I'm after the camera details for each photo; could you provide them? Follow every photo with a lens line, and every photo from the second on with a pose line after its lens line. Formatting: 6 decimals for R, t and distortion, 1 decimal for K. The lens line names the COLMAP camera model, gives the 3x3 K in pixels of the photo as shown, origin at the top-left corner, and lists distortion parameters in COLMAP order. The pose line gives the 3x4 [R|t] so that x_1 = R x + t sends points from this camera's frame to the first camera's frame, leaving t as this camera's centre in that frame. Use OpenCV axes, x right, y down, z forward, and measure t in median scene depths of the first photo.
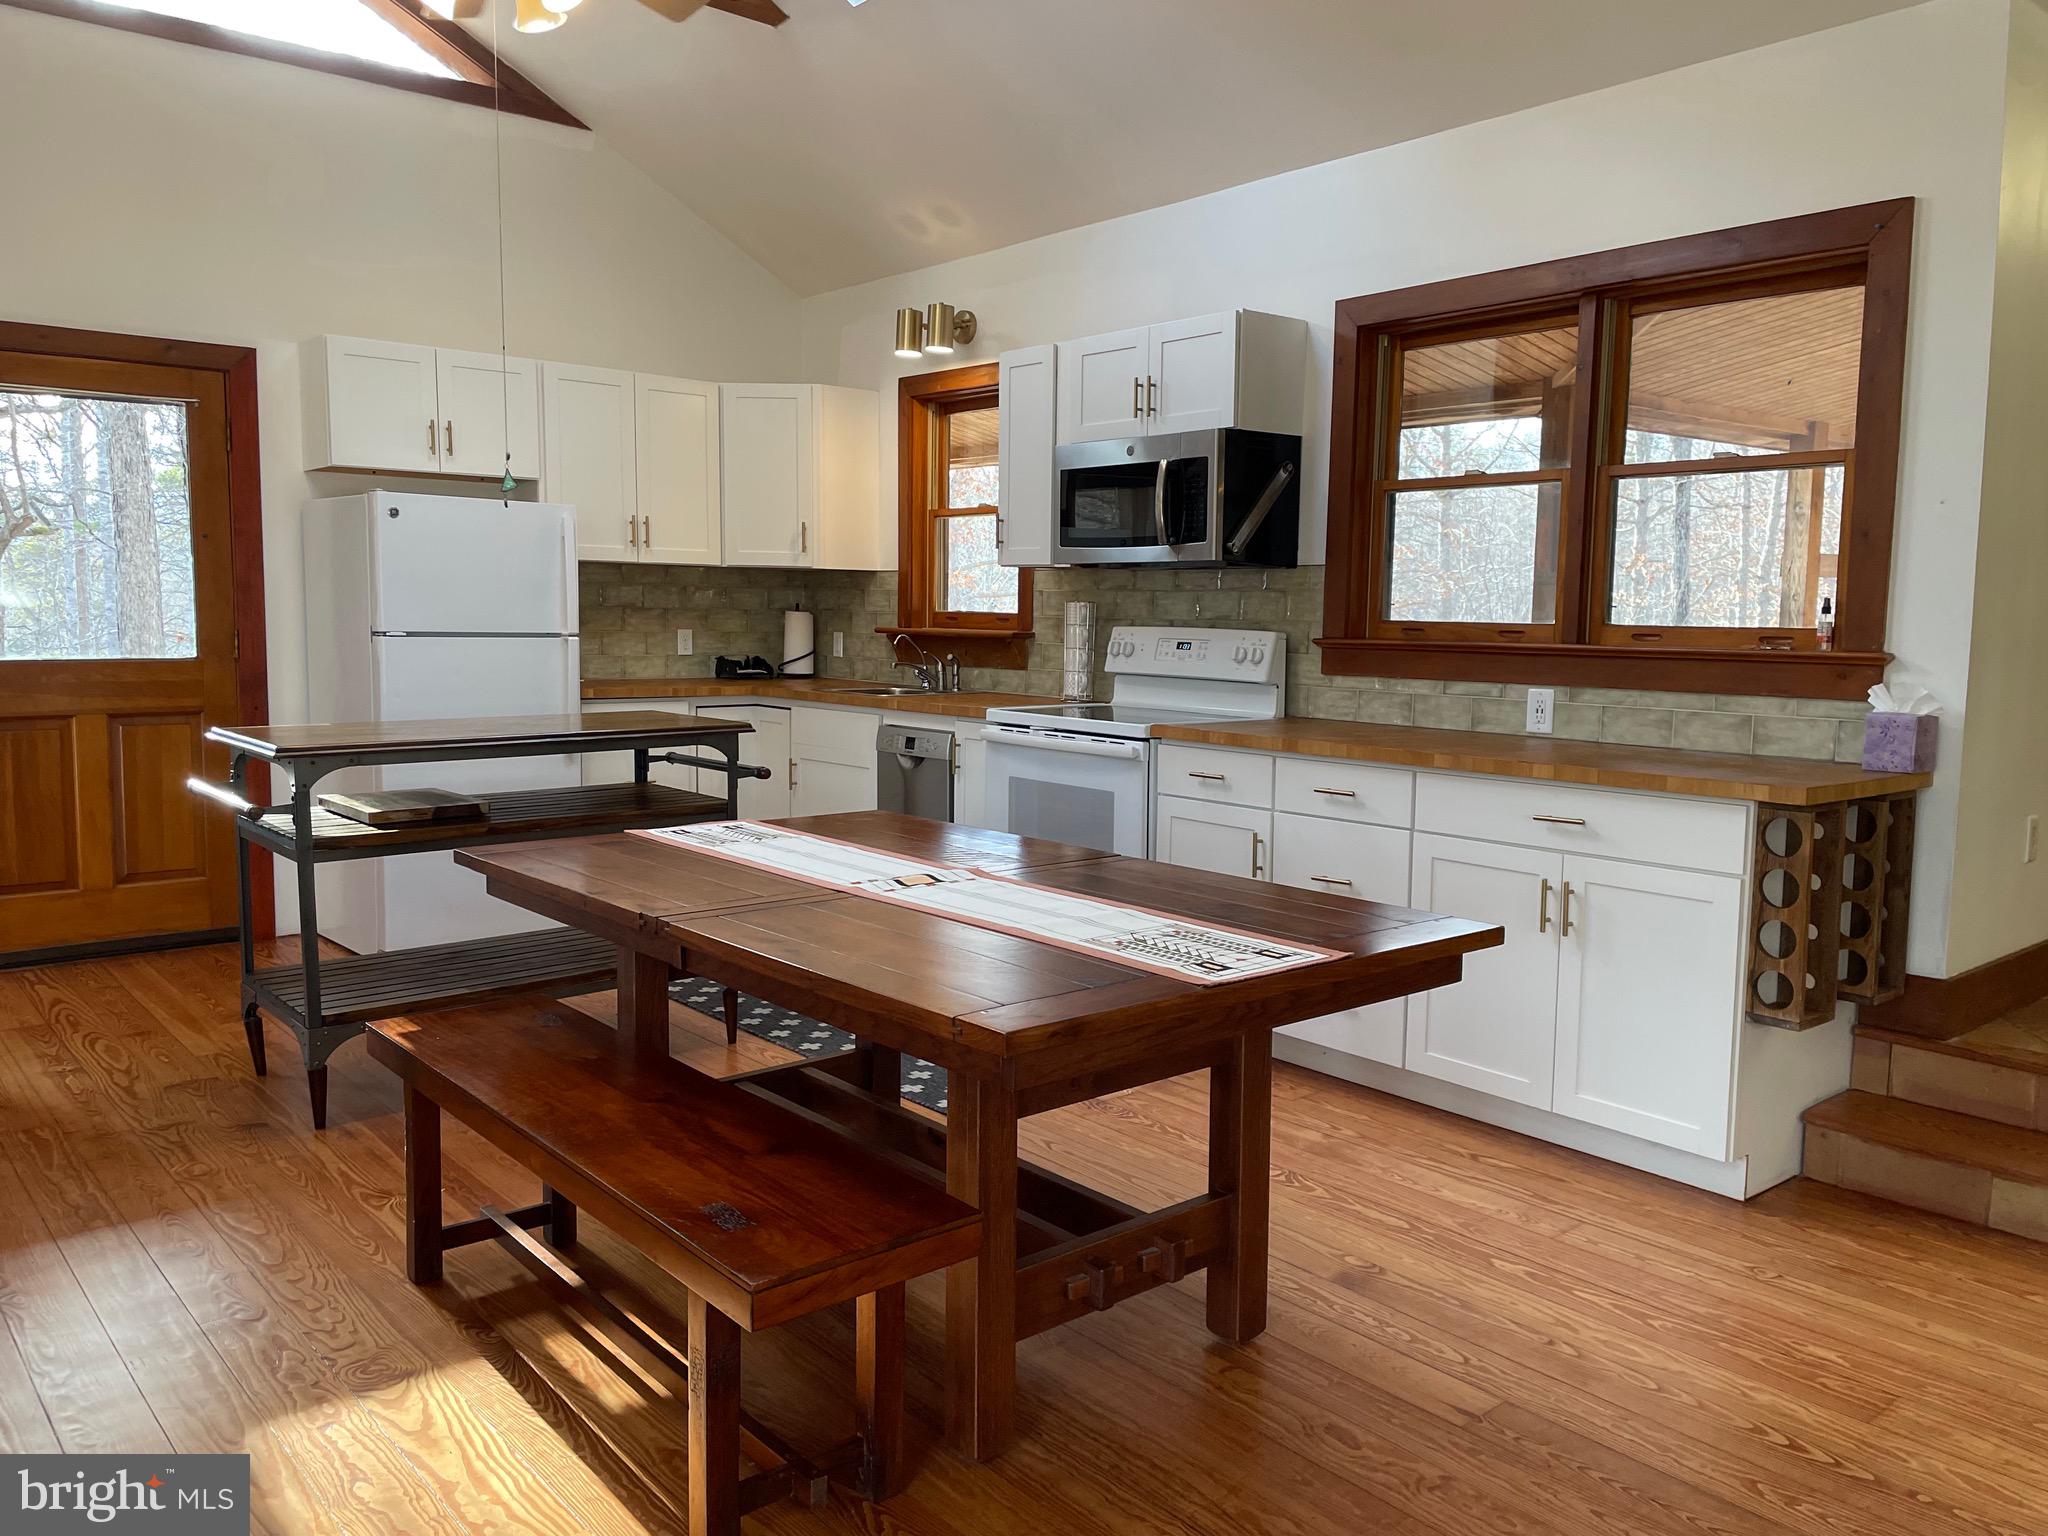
lens RADIAL K [[1534.7, 0, 1041.6], [0, 1534.7, 756.5], [0, 0, 1]] dist [0.073035, -0.073325]
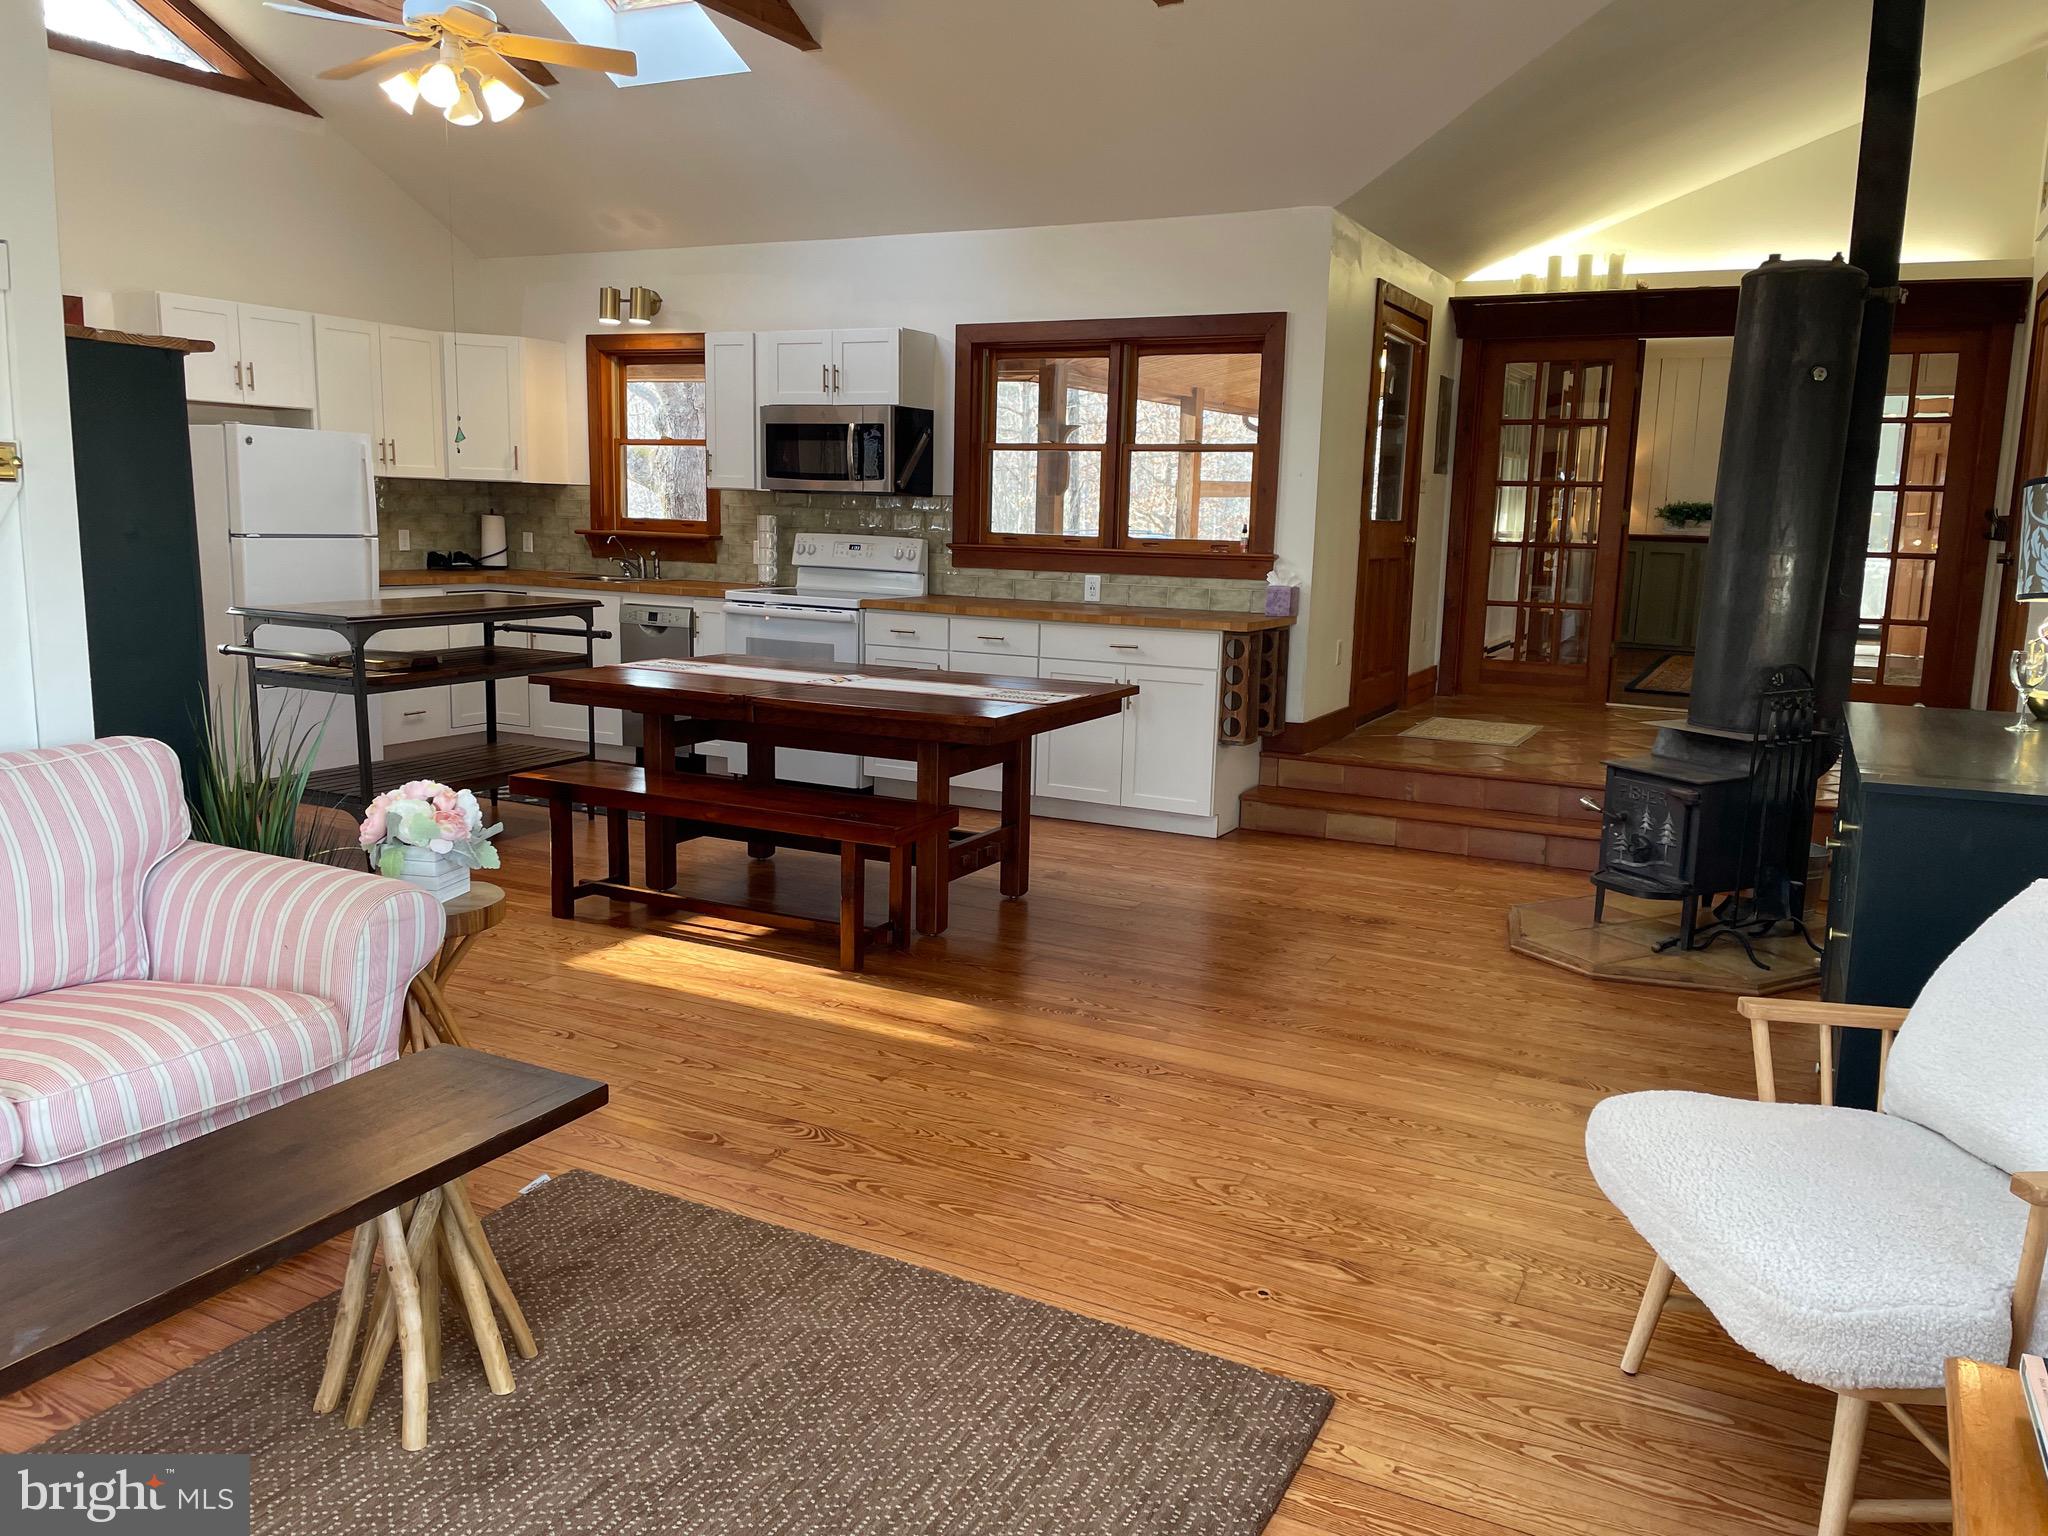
lens RADIAL K [[1534.7, 0, 1015.3], [0, 1534.7, 759.8], [0, 0, 1]] dist [0.073035, -0.073325]
pose [[0.929427, -0.049910, 0.365615, -0.339061], [0.023203, 0.996755, 0.077084, 0.023501], [-0.368275, -0.063160, 0.927569, -0.482984]]
